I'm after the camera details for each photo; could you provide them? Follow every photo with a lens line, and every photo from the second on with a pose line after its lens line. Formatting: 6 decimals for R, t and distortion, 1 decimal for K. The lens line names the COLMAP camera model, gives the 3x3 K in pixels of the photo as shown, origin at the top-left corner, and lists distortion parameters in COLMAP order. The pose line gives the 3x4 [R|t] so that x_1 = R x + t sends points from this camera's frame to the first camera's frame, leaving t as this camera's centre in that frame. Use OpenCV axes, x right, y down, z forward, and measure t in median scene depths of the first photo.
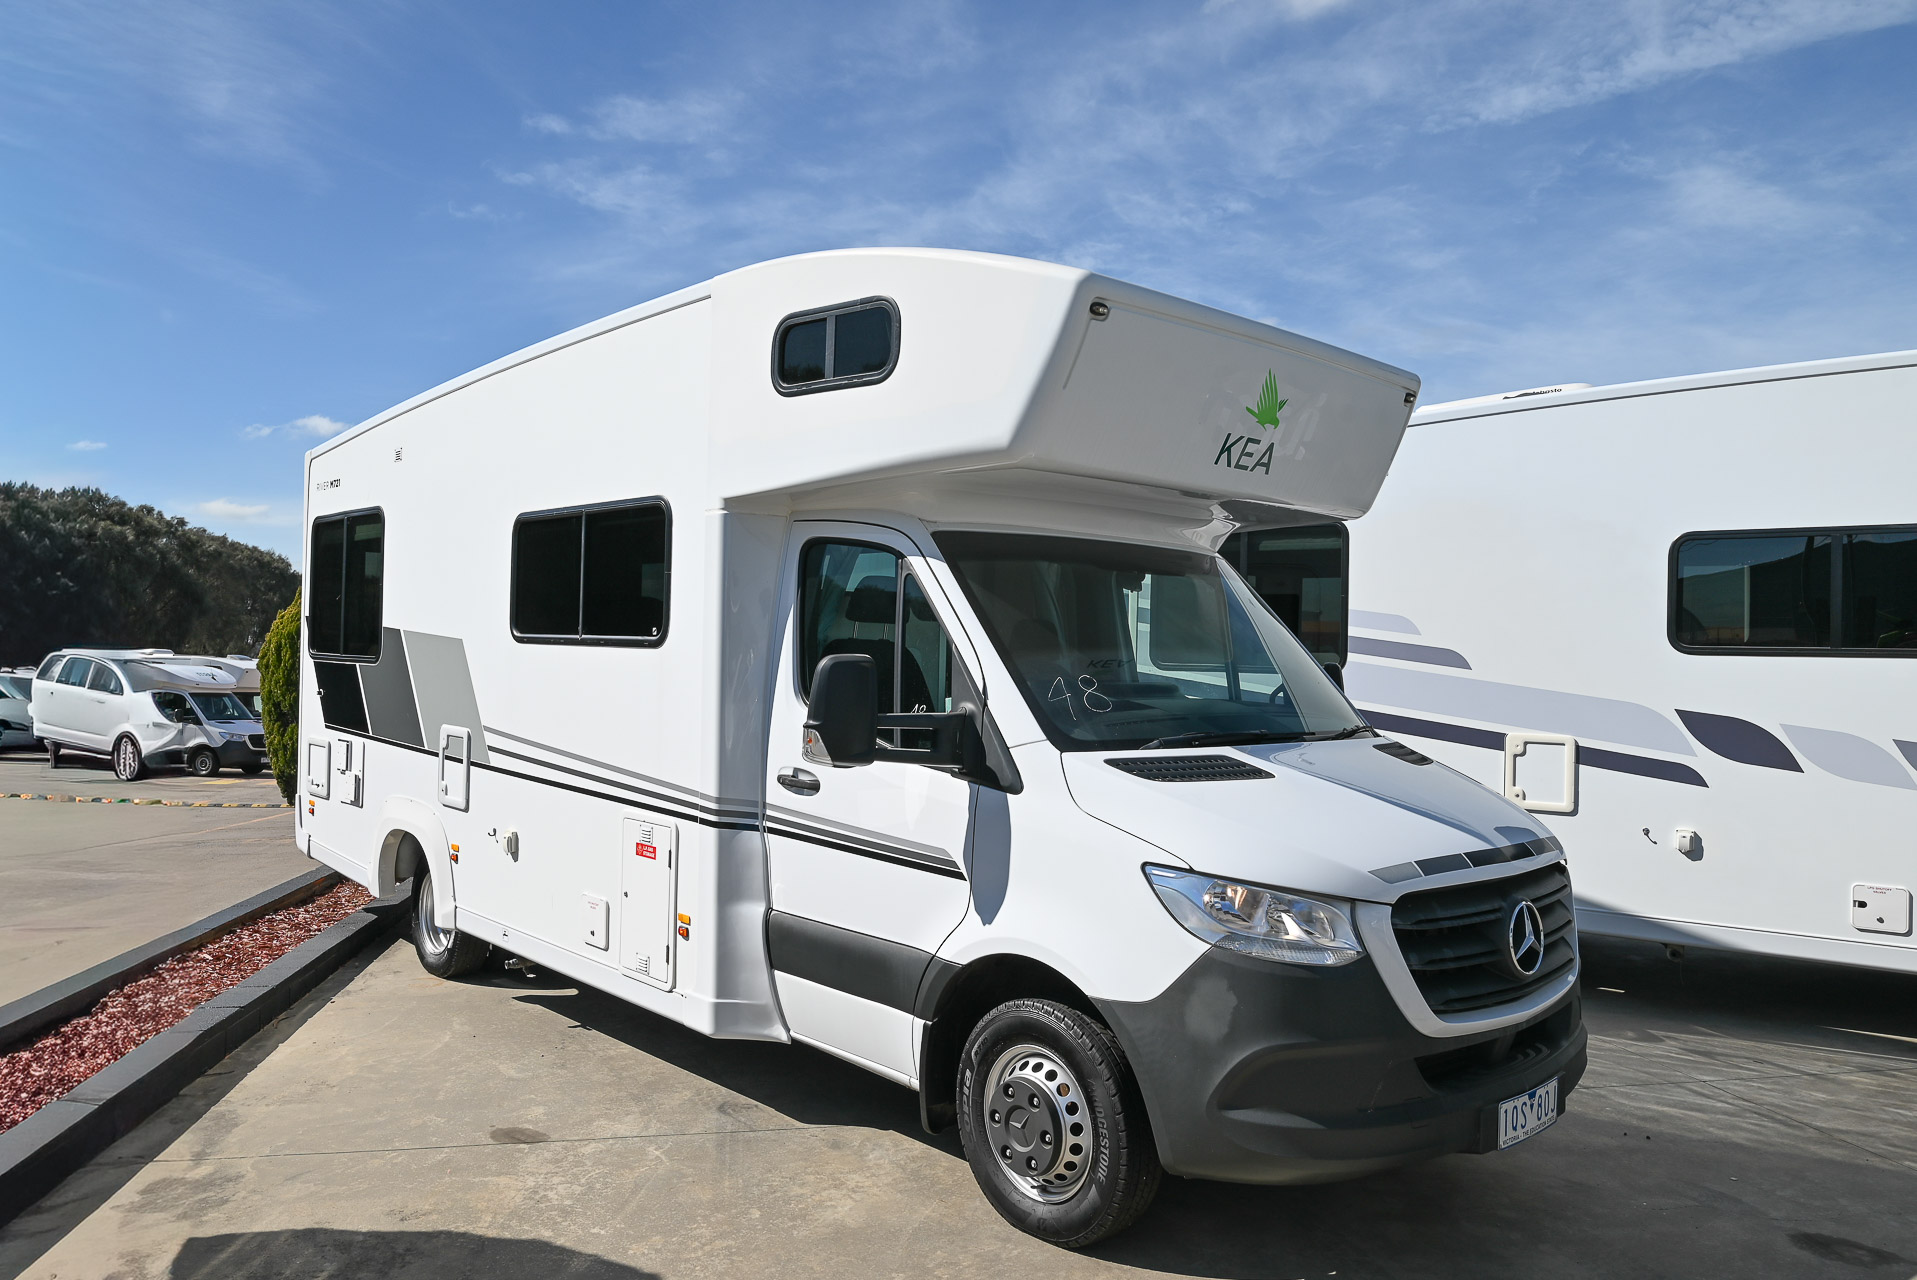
lens RADIAL K [[1309.5, 0, 953.5], [0, 1309.5, 641.9], [0, 0, 1]] dist [-0.005663, 0.000067]
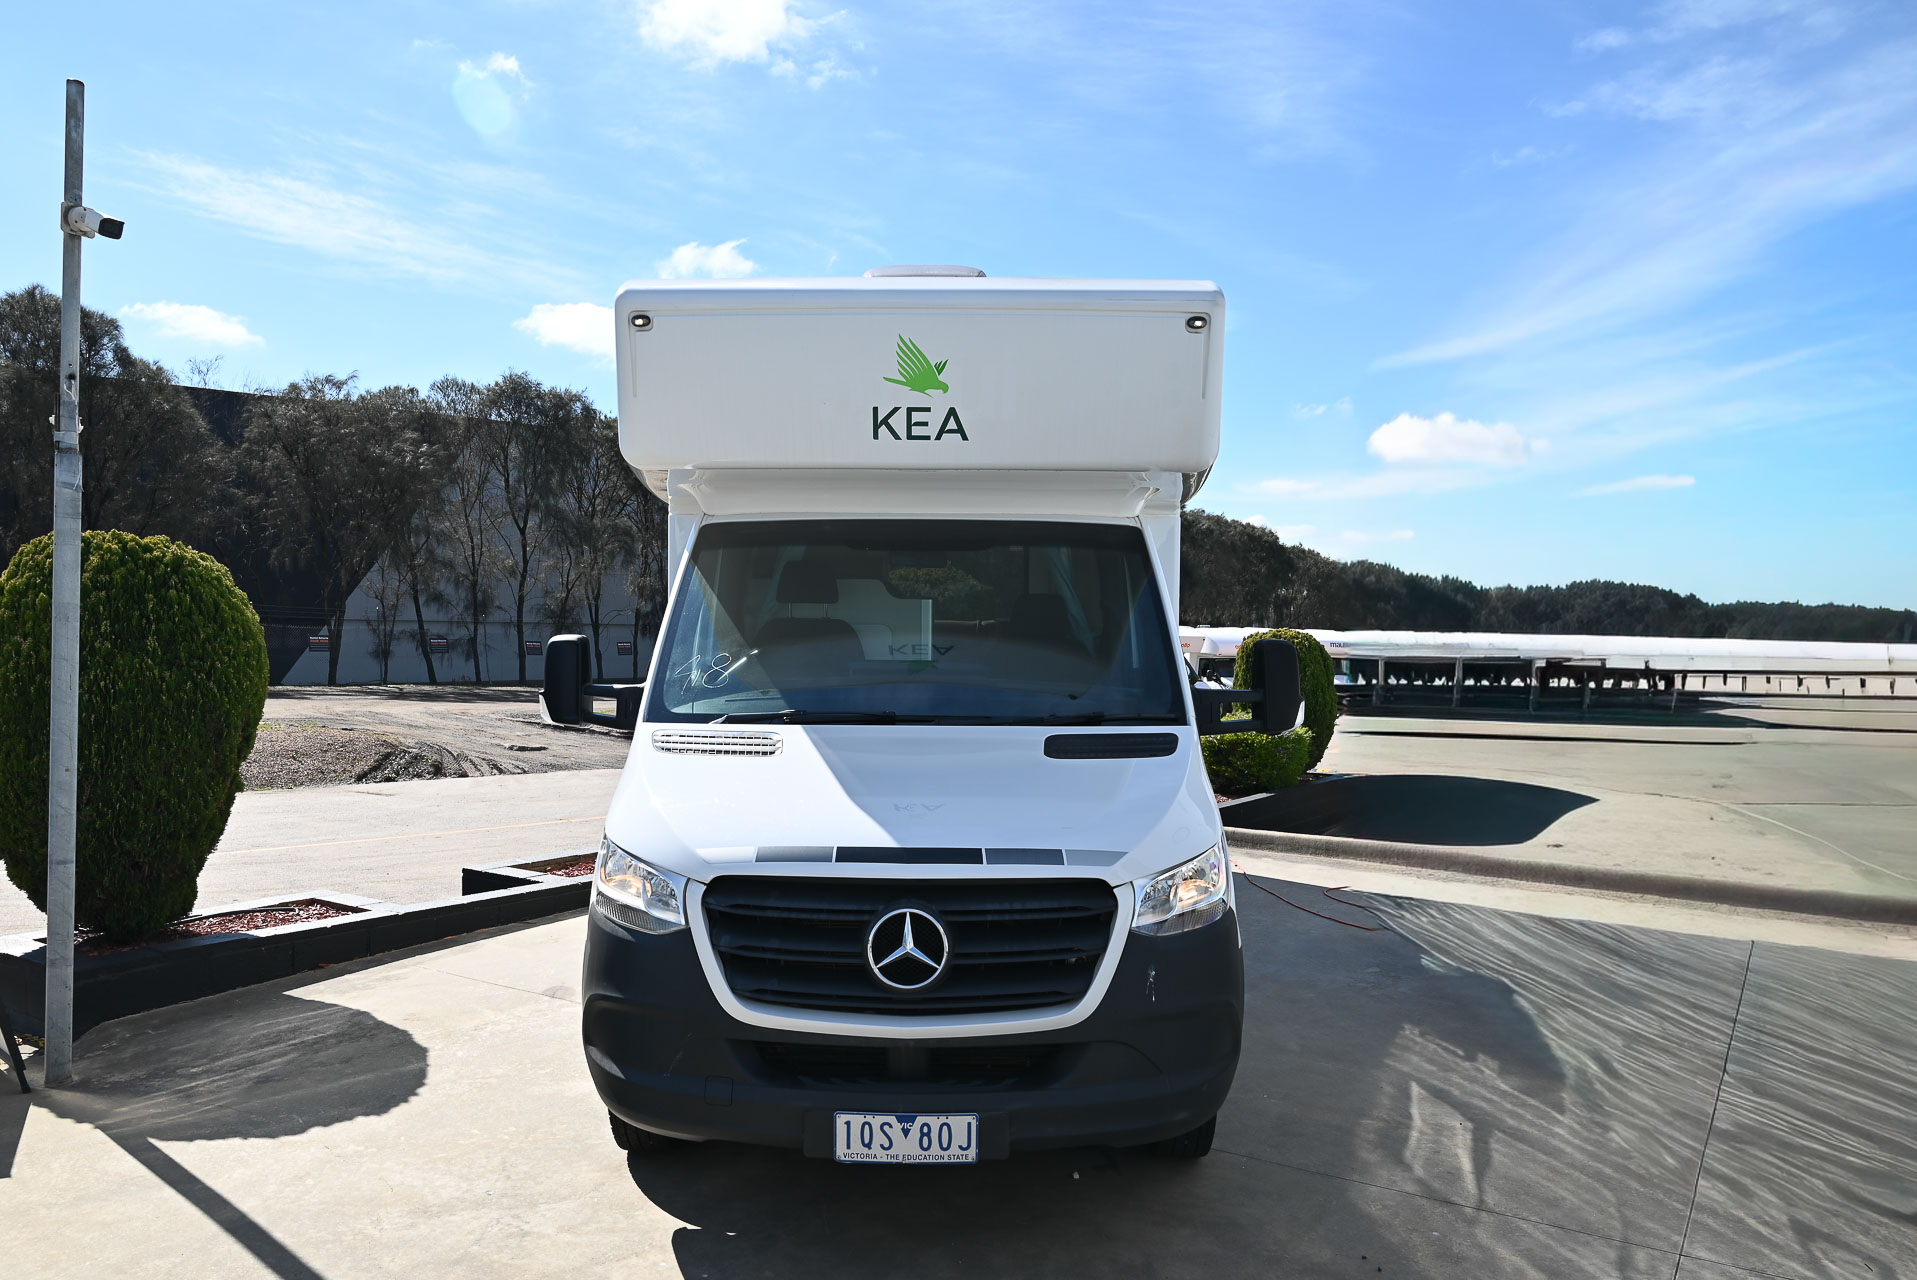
lens RADIAL K [[1324.5, 0, 943.1], [0, 1324.5, 674.1], [0, 0, 1]] dist [-0.005998, -0.001919]
pose [[0.735741, 0.020206, -0.676961, 1.039698], [0.014055, 0.998884, 0.045090, -0.004430], [0.677117, -0.042689, 0.734636, 0.338799]]
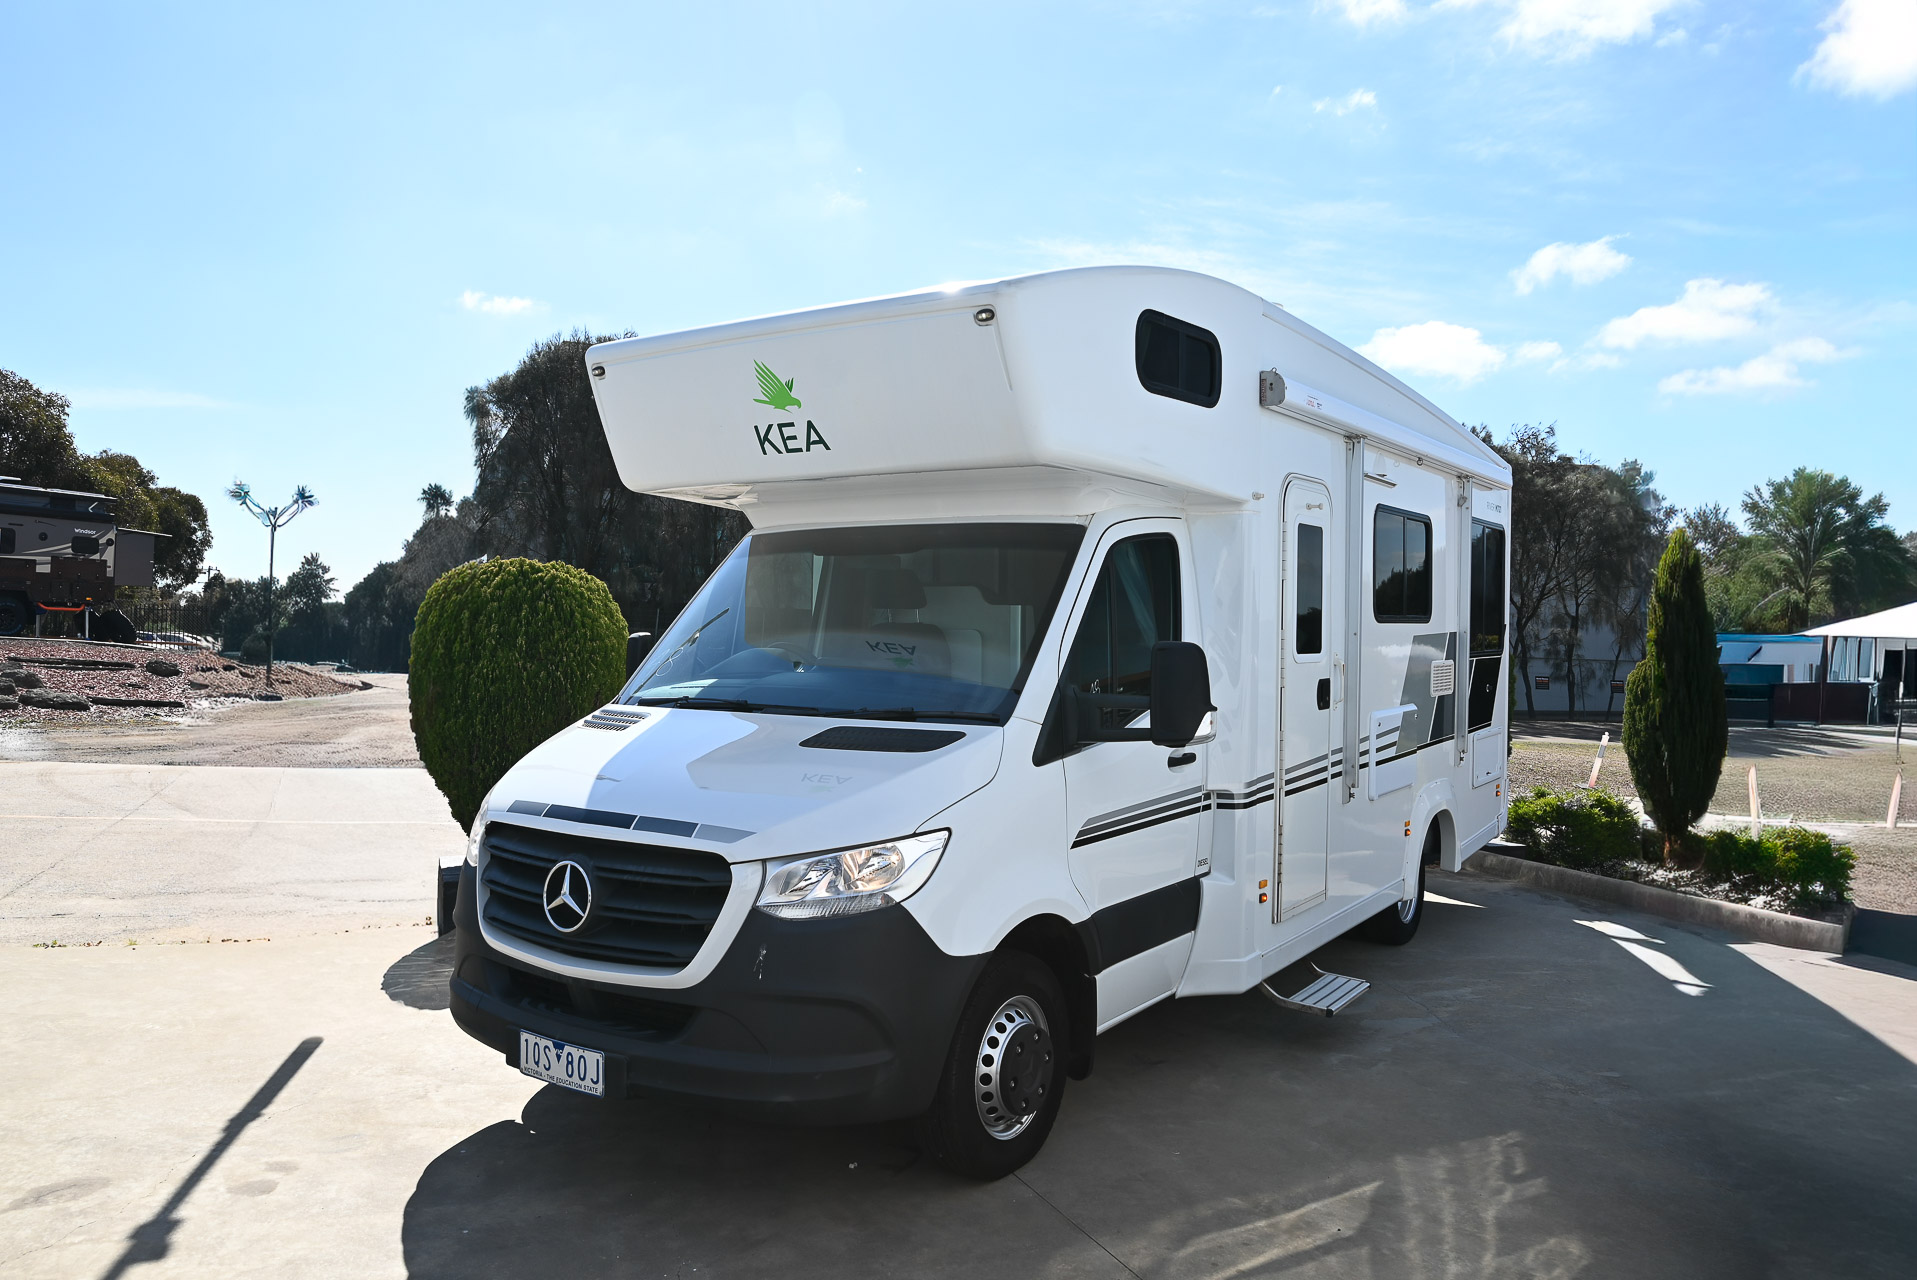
lens RADIAL K [[1352.9, 0, 959.0], [0, 1352.9, 634.1], [0, 0, 1]] dist [-0.002986, -0.001112]
pose [[0.236467, -0.011688, -0.971569, 1.510423], [0.000797, 0.999930, -0.011835, 0.030285], [0.971639, 0.002024, 0.236460, 1.014922]]
